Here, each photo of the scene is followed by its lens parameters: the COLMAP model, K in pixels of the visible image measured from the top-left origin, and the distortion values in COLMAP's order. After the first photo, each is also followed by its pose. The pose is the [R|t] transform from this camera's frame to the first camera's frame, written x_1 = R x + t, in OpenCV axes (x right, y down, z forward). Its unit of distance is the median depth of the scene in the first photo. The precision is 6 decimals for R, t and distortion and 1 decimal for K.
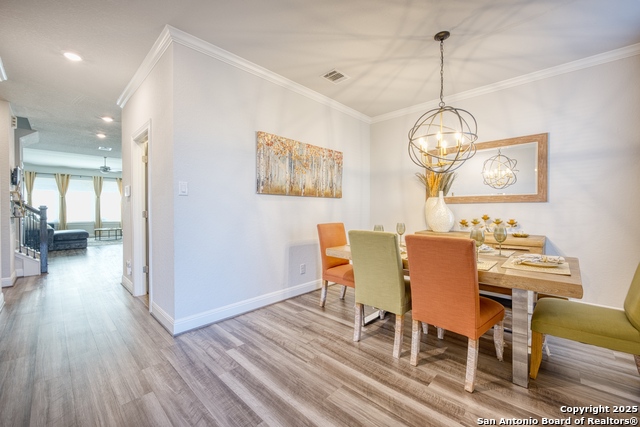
lens RADIAL K [[258.9, 0, 320.2], [0, 258.9, 212.5], [0, 0, 1]] dist [-0.011907, -0.000338]
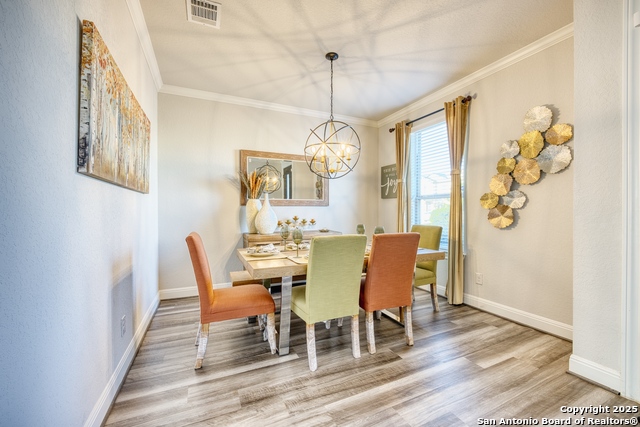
lens RADIAL K [[258.9, 0, 320.2], [0, 258.9, 212.5], [0, 0, 1]] dist [-0.011907, -0.000338]
pose [[0.368986, -0.006797, 0.929410, -0.588968], [0.011802, 0.999927, 0.002627, -0.011215], [-0.929360, 0.009999, 0.369039, 0.634799]]
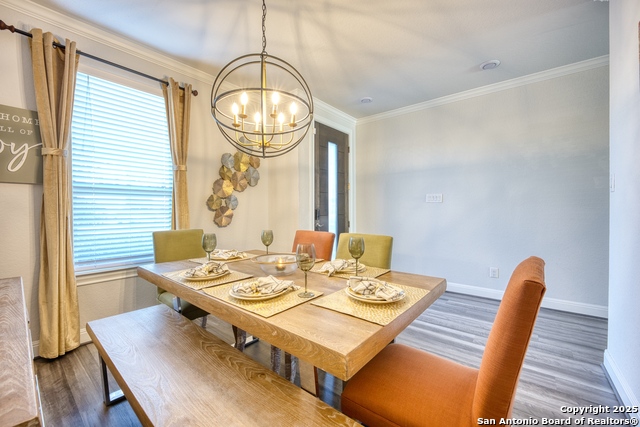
lens RADIAL K [[258.9, 0, 320.2], [0, 258.9, 212.5], [0, 0, 1]] dist [-0.011907, -0.000338]
pose [[-0.997369, 0.002129, -0.072462, 0.376379], [0.000977, 0.999873, 0.015930, -0.021300], [0.072487, 0.015817, -0.997244, 1.683862]]
